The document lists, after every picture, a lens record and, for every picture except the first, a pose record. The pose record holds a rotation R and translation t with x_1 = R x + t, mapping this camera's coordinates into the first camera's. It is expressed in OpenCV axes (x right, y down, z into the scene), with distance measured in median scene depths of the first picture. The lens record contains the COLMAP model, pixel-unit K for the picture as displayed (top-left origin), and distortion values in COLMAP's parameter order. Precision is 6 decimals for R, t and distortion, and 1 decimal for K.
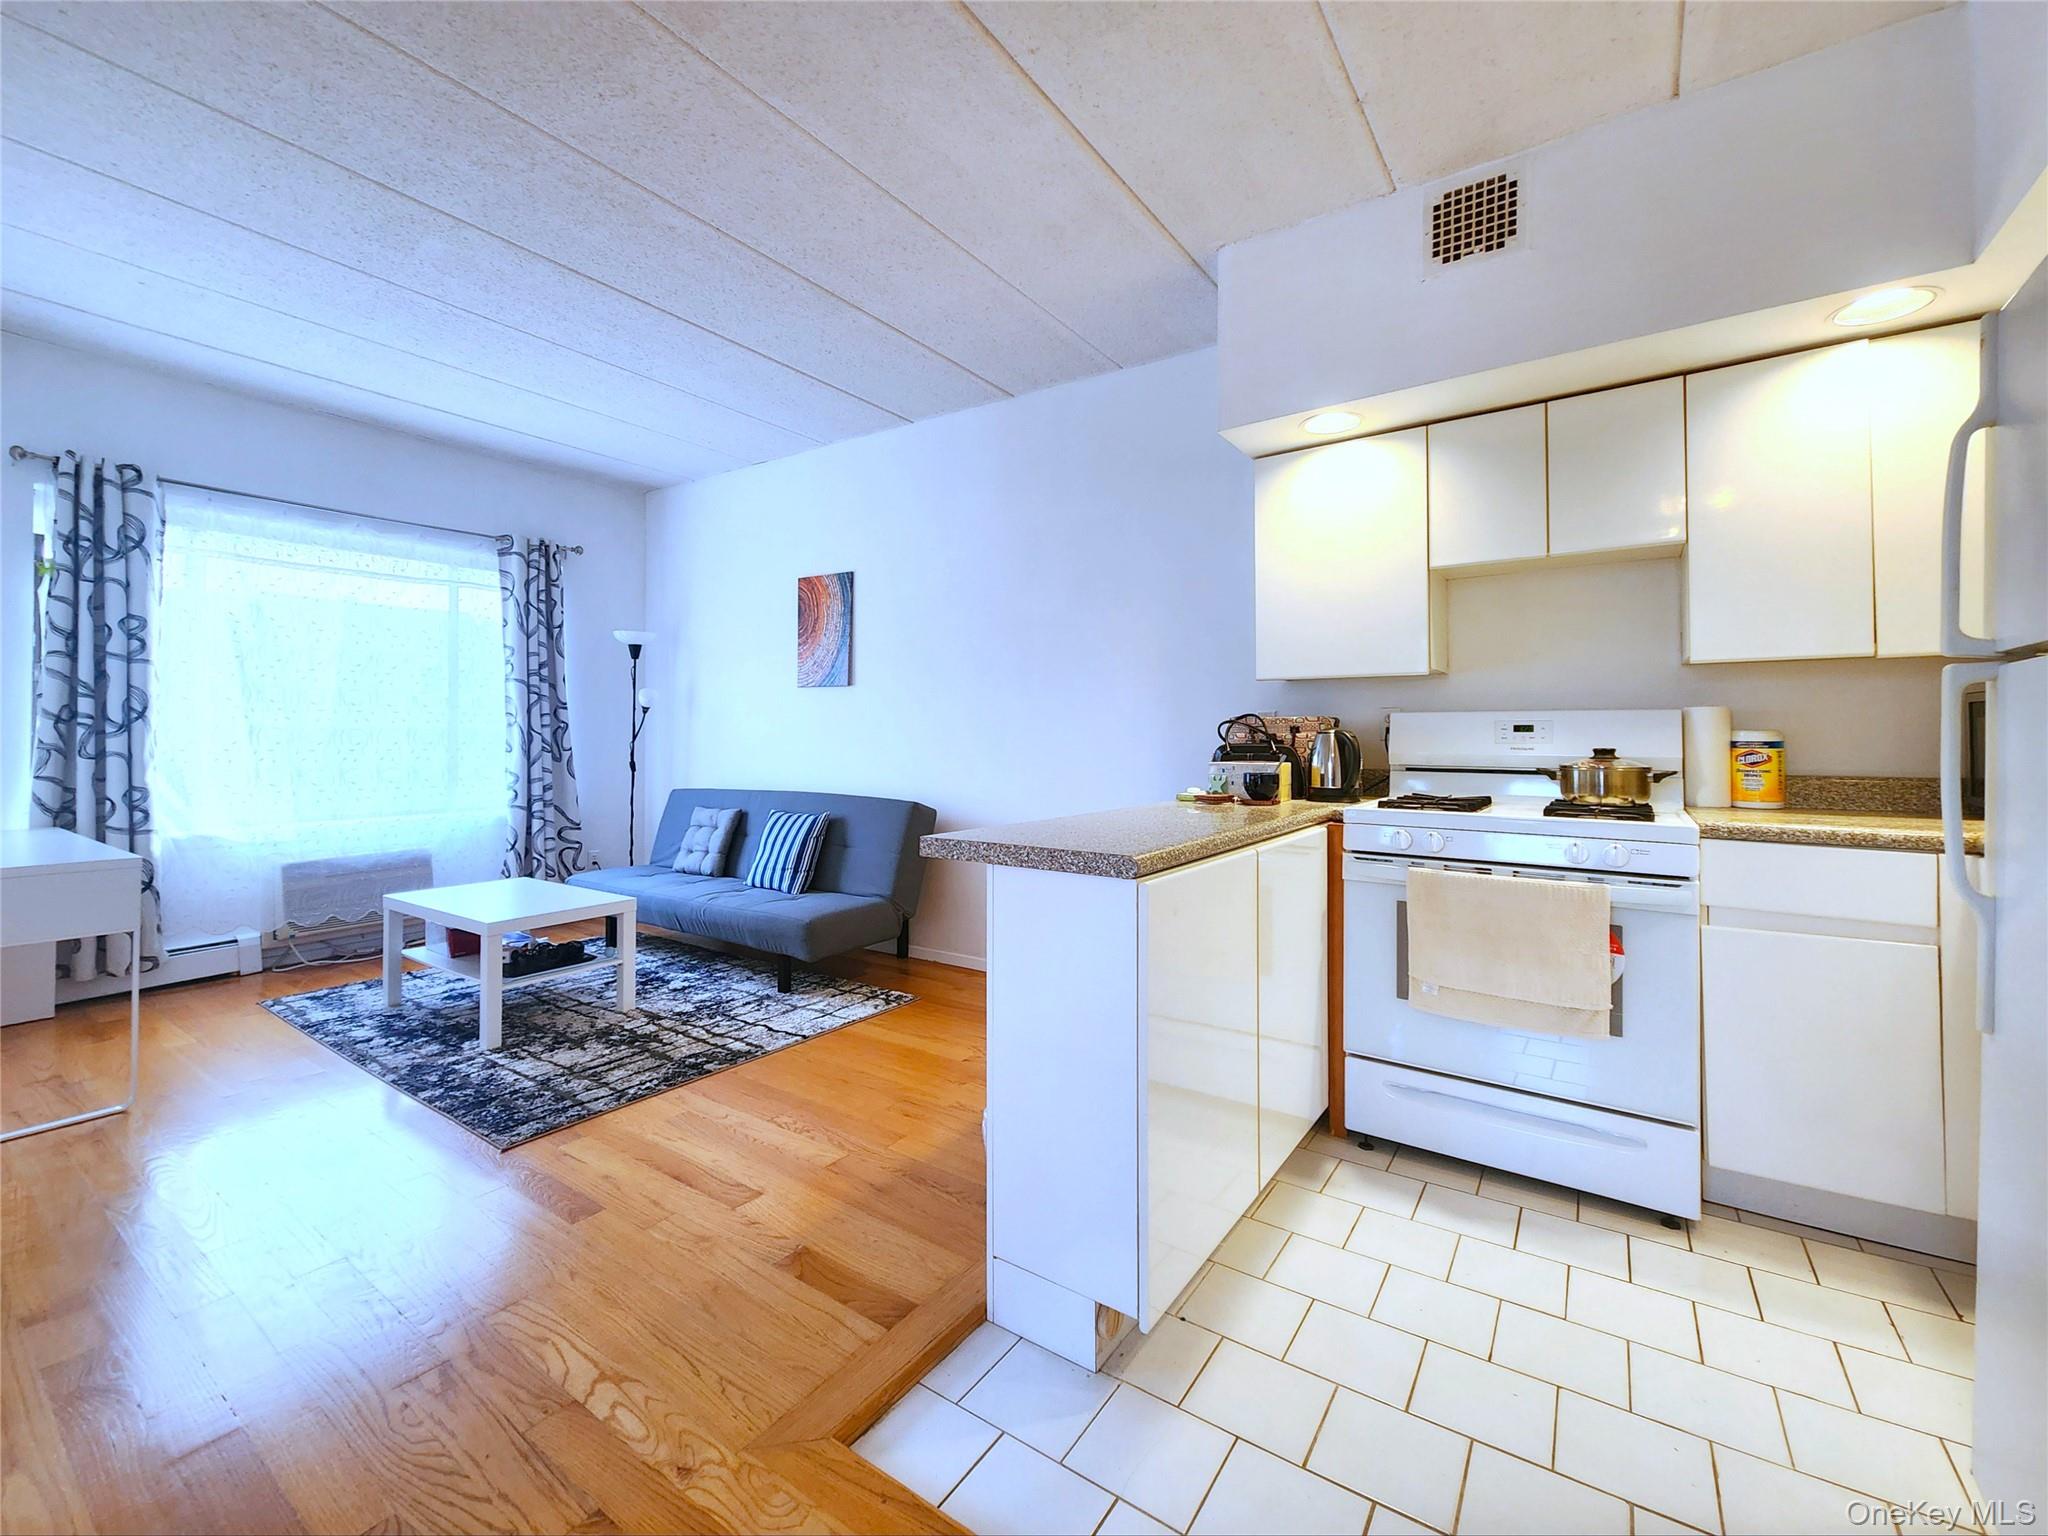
lens RADIAL K [[832.9, 0, 998.1], [0, 832.9, 723.6], [0, 0, 1]] dist [0.058678, -0.017684]
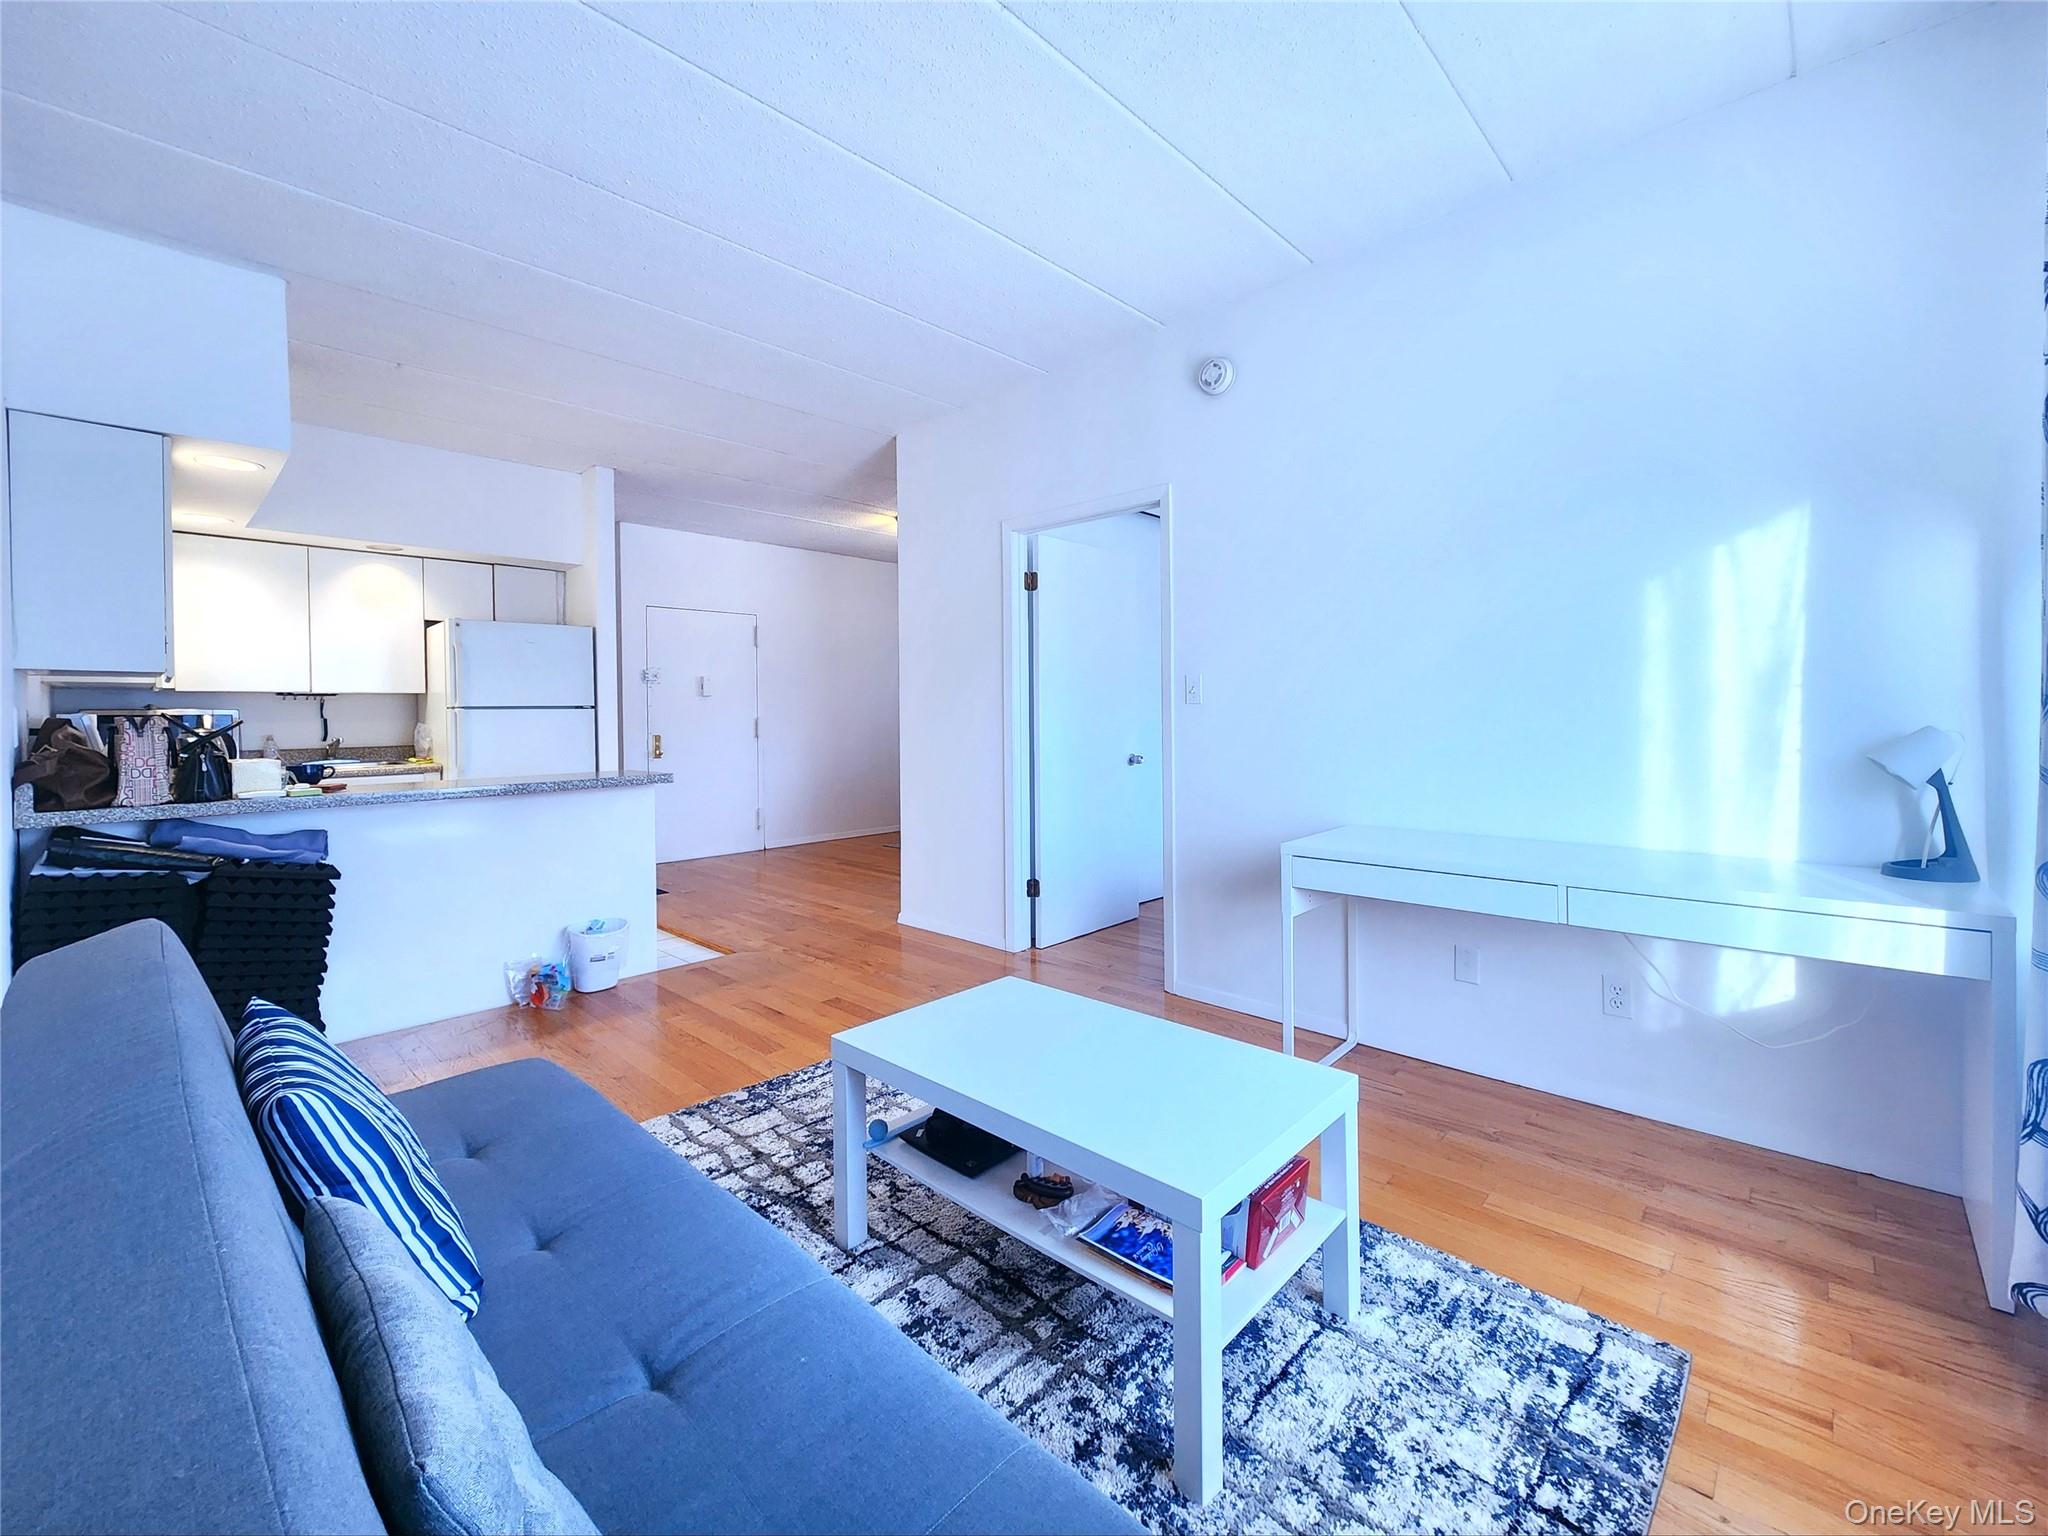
lens RADIAL K [[826.6, 0, 992.8], [0, 826.6, 725.4], [0, 0, 1]] dist [0.000979, 0.000123]
pose [[-0.987983, 0.008804, 0.154310, -0.662652], [0.007477, 0.999930, -0.009180, 0.020993], [-0.154380, -0.007916, -0.987980, 1.630586]]
